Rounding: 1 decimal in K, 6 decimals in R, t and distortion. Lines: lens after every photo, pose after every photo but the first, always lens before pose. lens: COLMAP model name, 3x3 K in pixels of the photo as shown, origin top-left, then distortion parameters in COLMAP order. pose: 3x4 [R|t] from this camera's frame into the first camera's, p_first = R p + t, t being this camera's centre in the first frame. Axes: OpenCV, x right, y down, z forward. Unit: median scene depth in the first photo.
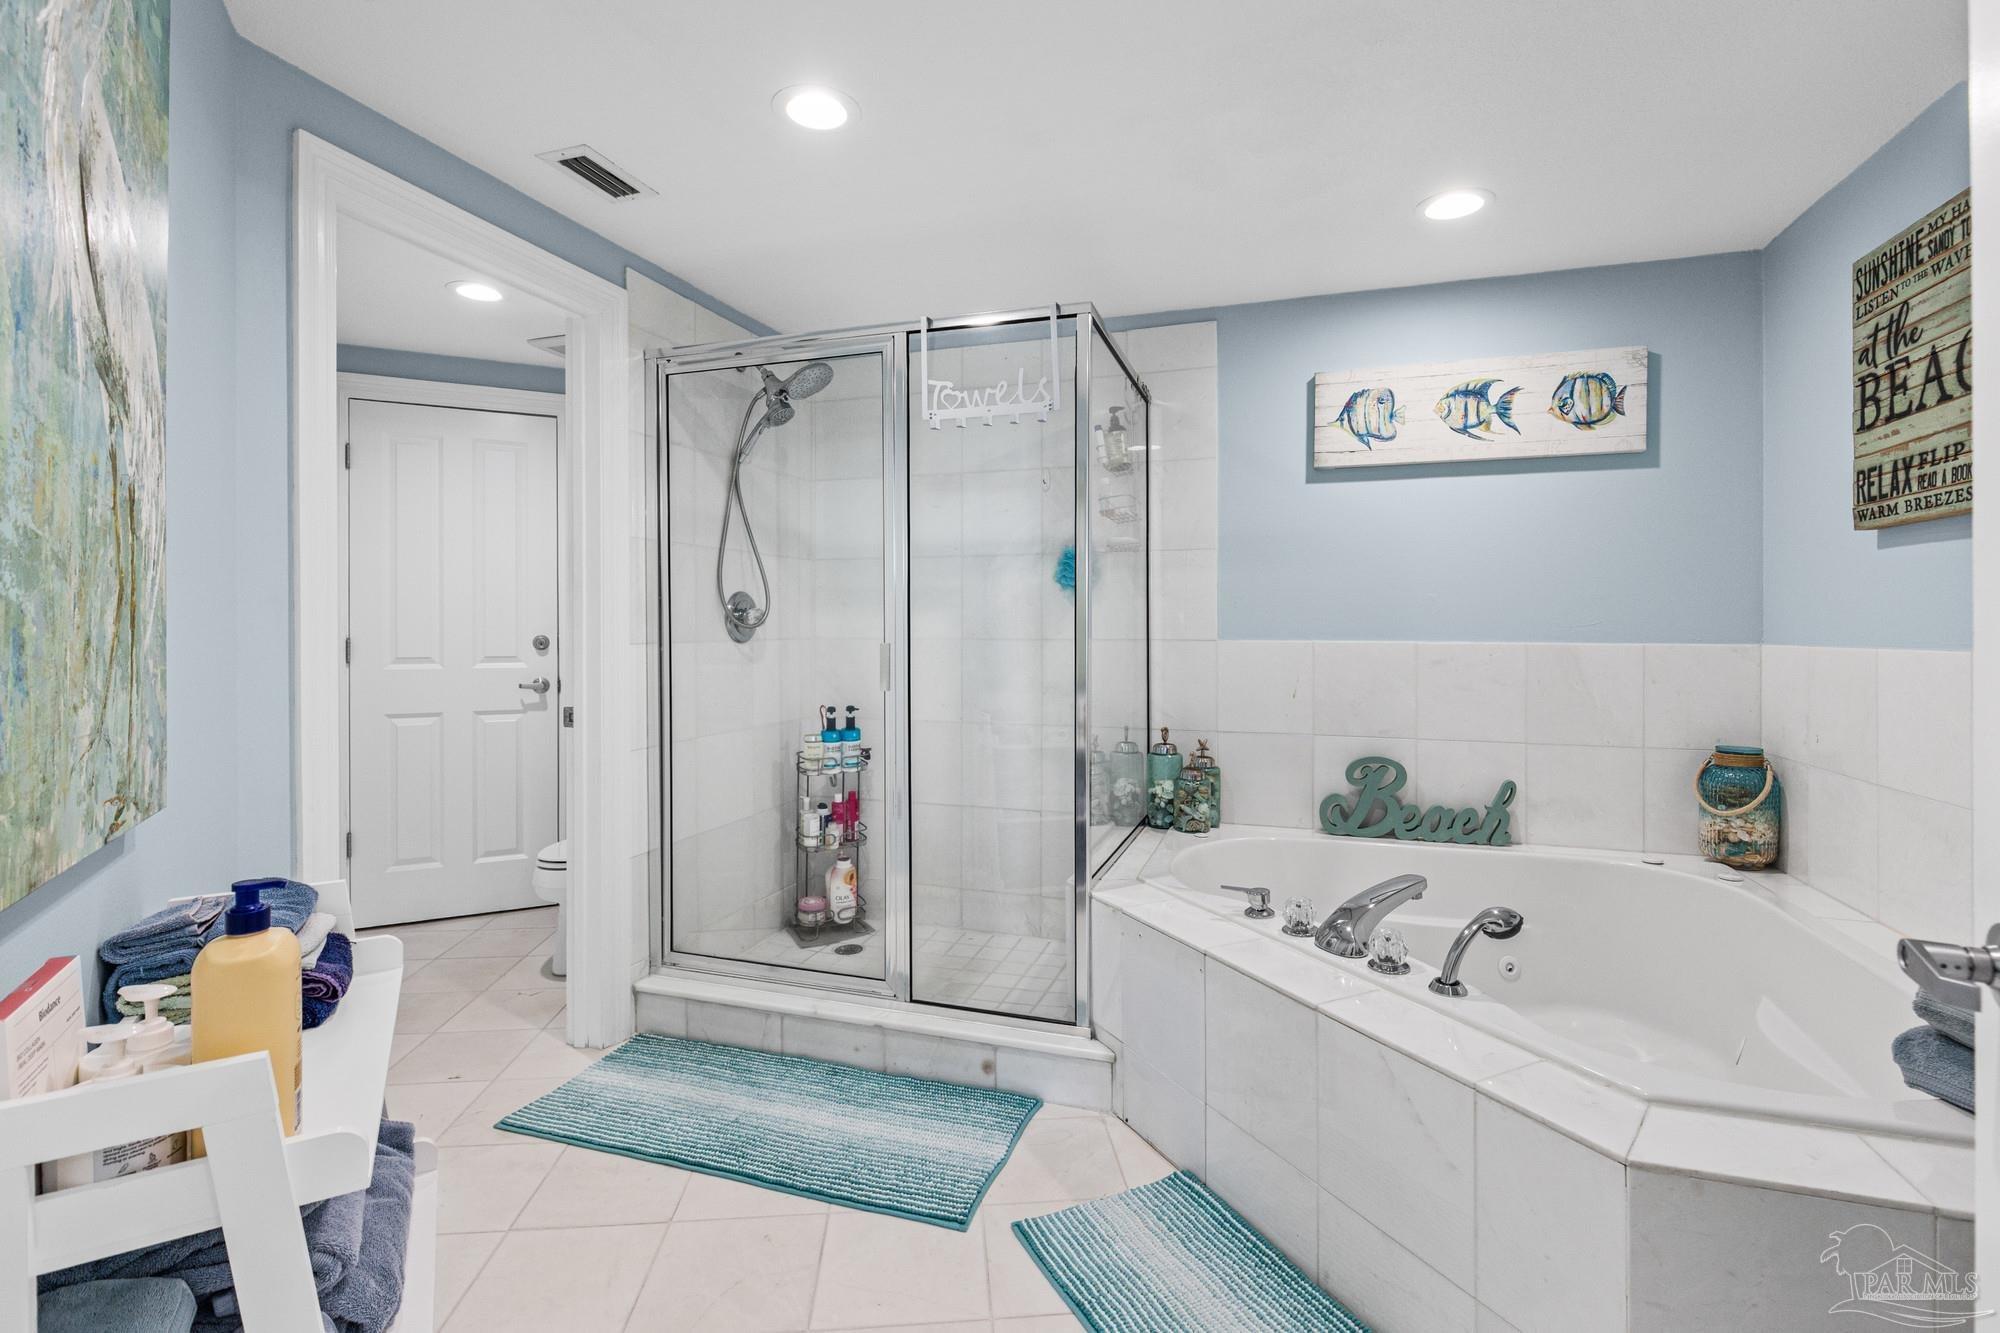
lens RADIAL K [[902.7, 0, 1002.4], [0, 902.7, 661.5], [0, 0, 1]] dist [-0.000470, -0.000079]
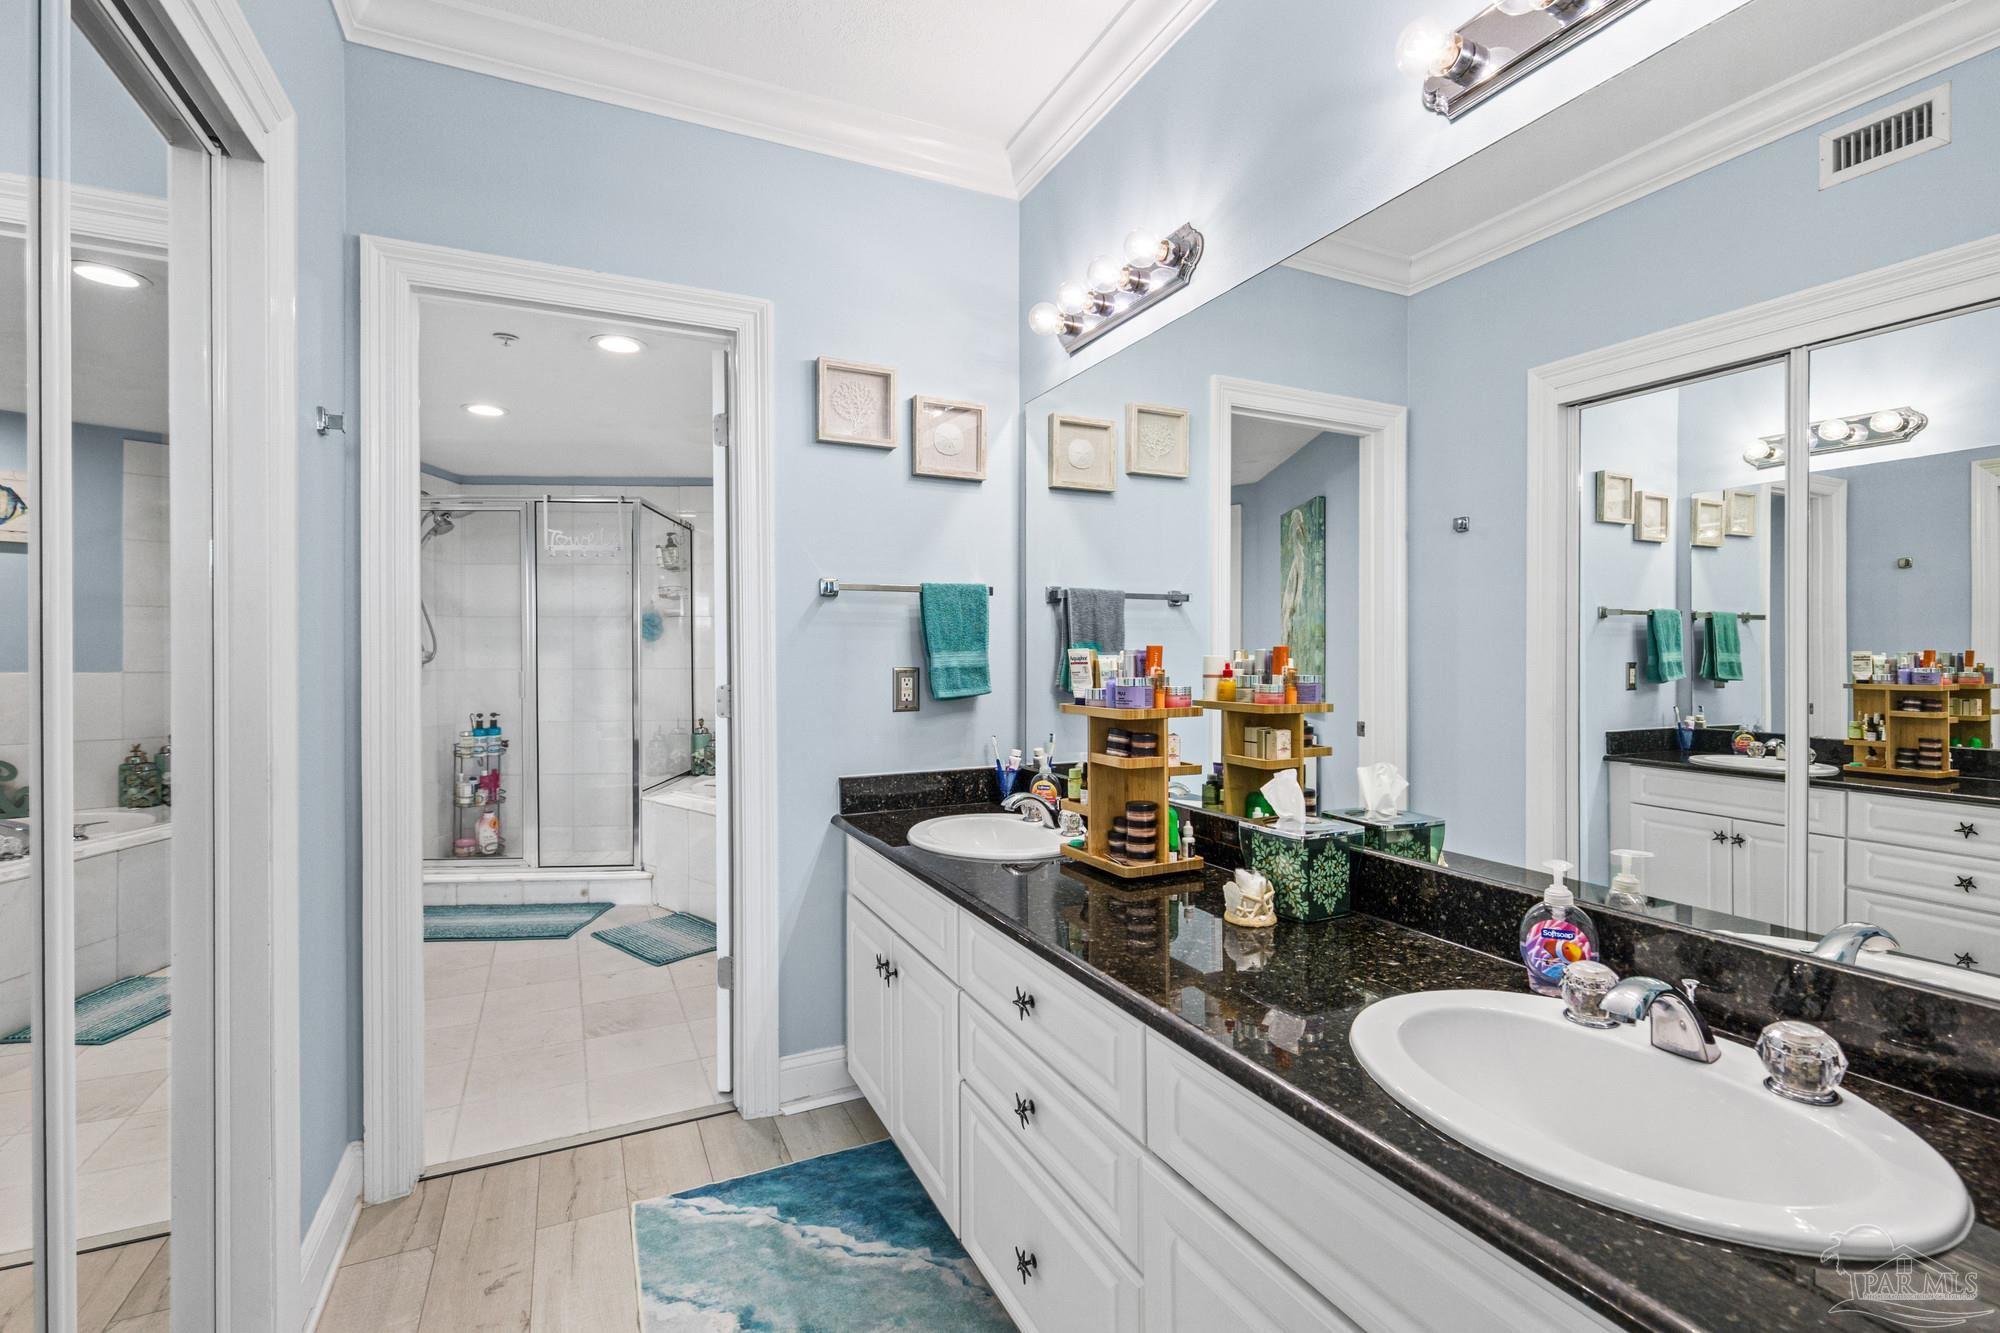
lens RADIAL K [[902.7, 0, 1002.4], [0, 902.7, 661.5], [0, 0, 1]] dist [-0.000470, -0.000079]
pose [[0.928648, -0.006866, 0.370899, 0.069945], [0.020353, 0.999266, -0.032462, 0.029465], [-0.370404, 0.037695, 0.928106, -0.776149]]
